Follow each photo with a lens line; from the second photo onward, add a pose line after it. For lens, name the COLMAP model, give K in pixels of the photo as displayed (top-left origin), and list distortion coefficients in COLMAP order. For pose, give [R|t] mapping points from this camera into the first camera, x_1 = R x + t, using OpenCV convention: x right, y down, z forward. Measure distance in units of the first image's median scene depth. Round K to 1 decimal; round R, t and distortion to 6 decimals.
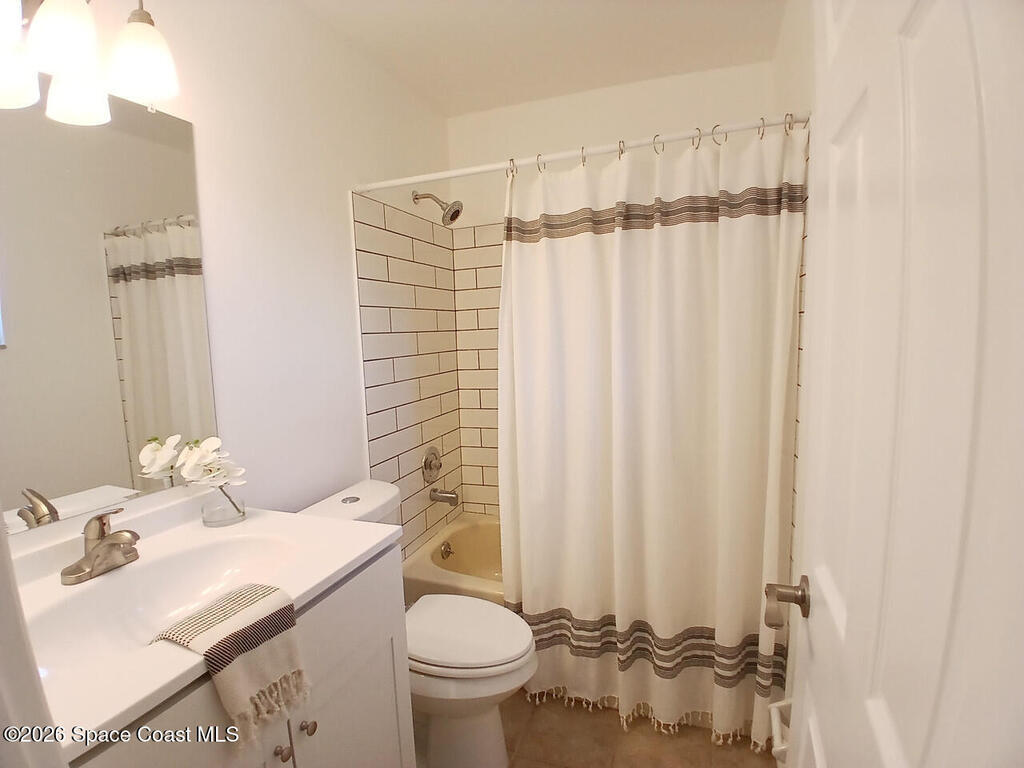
lens RADIAL K [[504.5, 0, 513.9], [0, 504.5, 386.8], [0, 0, 1]] dist [-0.012915, -0.000762]
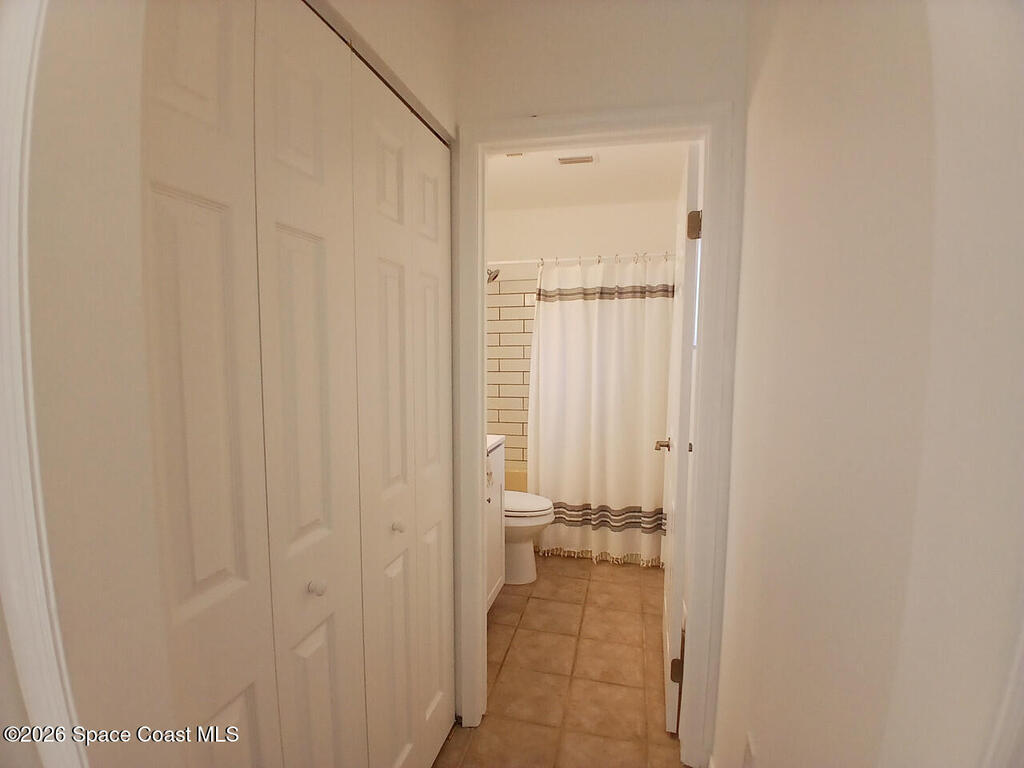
lens RADIAL K [[504.5, 0, 510.6], [0, 504.5, 385.9], [0, 0, 1]] dist [-0.012915, -0.000762]
pose [[0.994146, 0.023109, 0.105541, -0.312407], [-0.020207, 0.999390, -0.028480, 0.085612], [-0.106135, 0.026180, 0.994007, -0.871956]]
